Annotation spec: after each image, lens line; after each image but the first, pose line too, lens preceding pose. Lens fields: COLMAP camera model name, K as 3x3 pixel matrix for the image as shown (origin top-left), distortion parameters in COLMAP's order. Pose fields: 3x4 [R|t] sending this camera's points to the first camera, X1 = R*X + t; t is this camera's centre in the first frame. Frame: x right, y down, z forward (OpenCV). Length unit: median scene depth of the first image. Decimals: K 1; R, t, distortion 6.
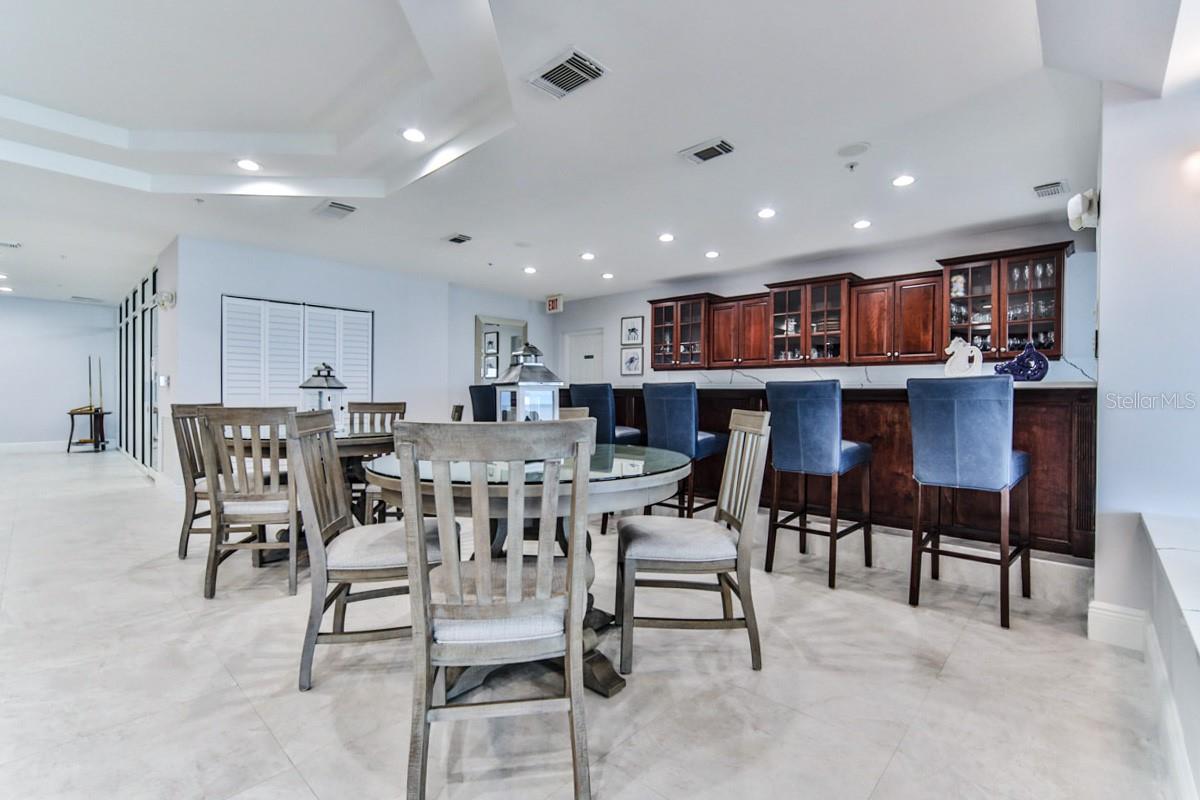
lens RADIAL K [[534.1, 0, 599.6], [0, 534.1, 395.5], [0, 0, 1]] dist [-0.000438, -0.000050]
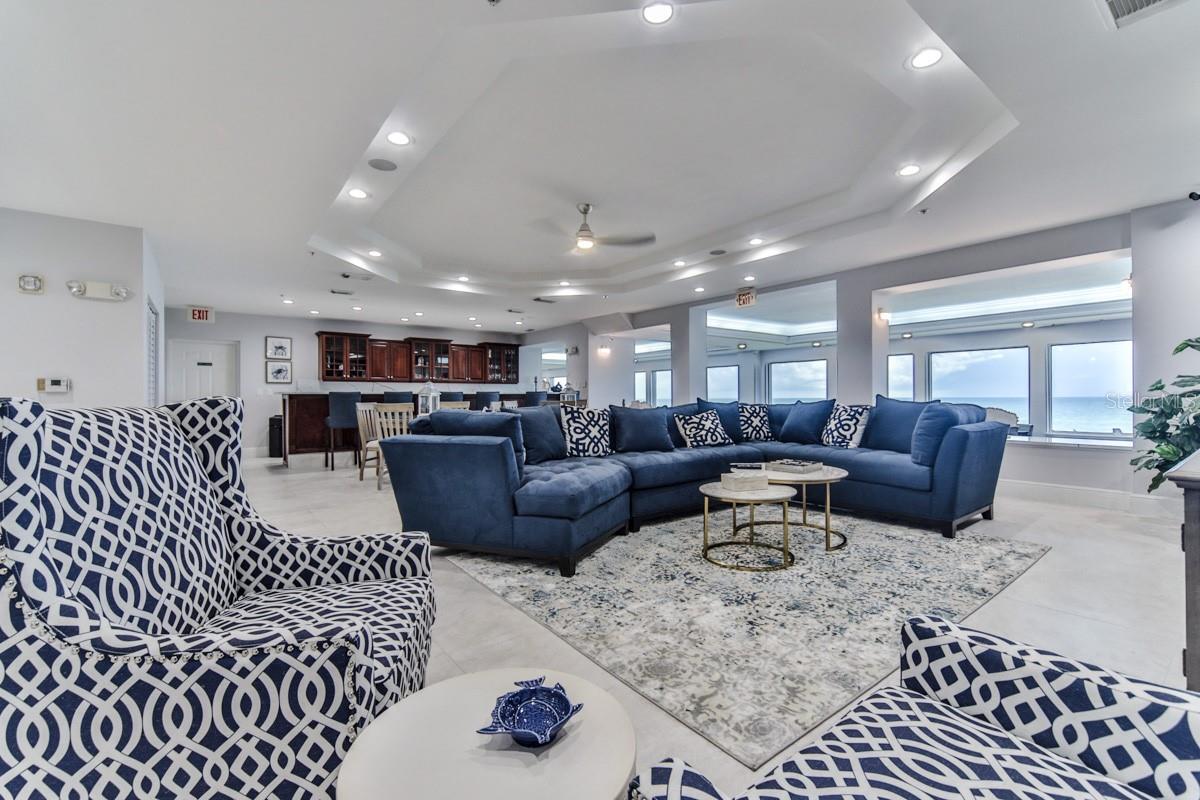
lens RADIAL K [[534.1, 0, 599.0], [0, 534.1, 397.5], [0, 0, 1]] dist [-0.000438, -0.000050]
pose [[0.149986, -0.005641, 0.988672, -1.088802], [0.012157, 0.999919, 0.003860, 0.000681], [-0.988613, 0.011441, 0.150042, 0.060771]]
